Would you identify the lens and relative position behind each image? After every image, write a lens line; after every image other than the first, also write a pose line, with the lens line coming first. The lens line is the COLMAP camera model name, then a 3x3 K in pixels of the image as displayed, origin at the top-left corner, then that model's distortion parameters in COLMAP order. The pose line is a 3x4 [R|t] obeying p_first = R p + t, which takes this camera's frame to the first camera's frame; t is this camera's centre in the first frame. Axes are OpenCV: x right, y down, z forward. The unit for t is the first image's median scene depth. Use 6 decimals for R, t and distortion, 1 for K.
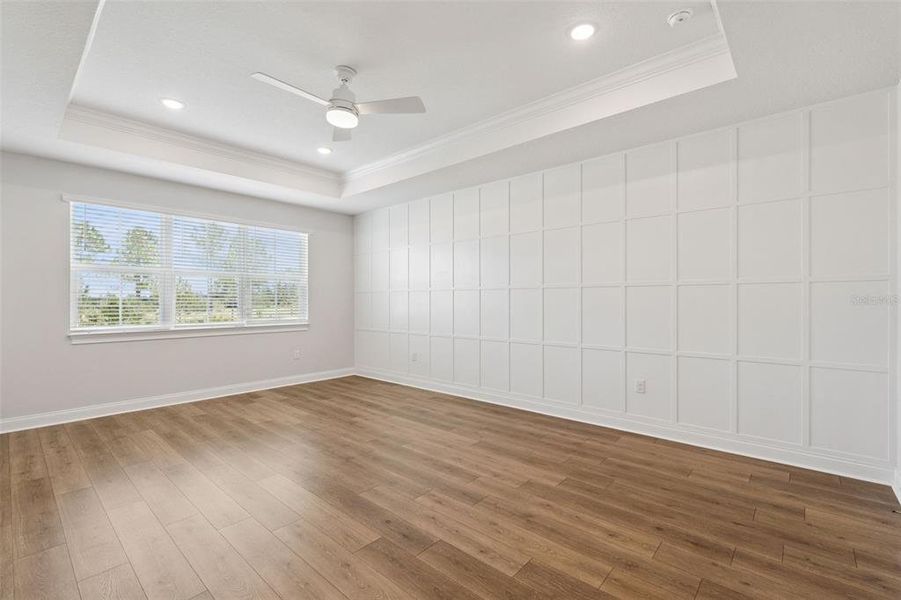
lens RADIAL K [[404.5, 0, 456.8], [0, 404.5, 300.9], [0, 0, 1]] dist [-0.002188, -0.000189]
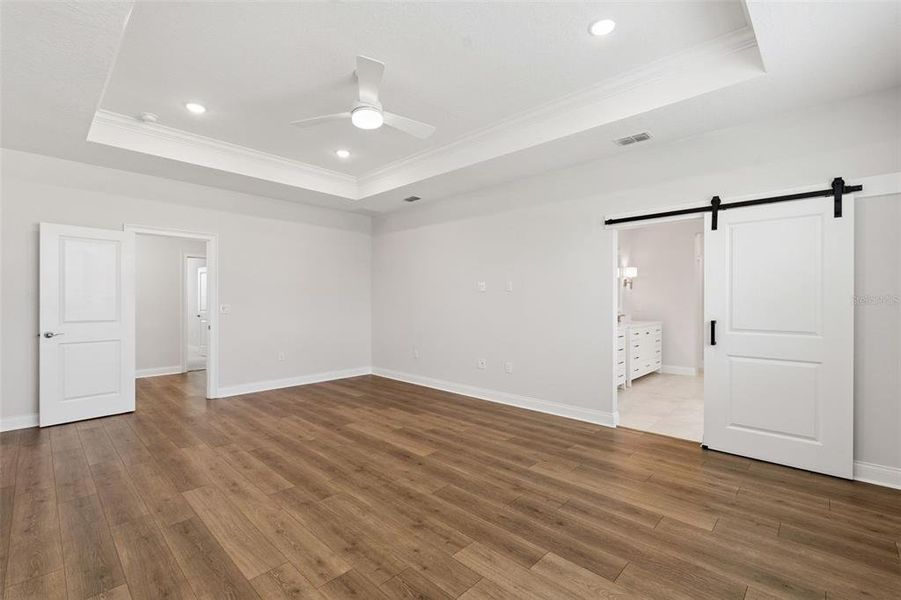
lens RADIAL K [[404.5, 0, 456.8], [0, 404.5, 300.9], [0, 0, 1]] dist [-0.002188, -0.000189]
pose [[-0.999399, 0.000511, 0.034648, -0.479394], [0.000400, 0.999995, -0.003201, 0.003940], [-0.034649, -0.003185, -0.999394, 1.769503]]
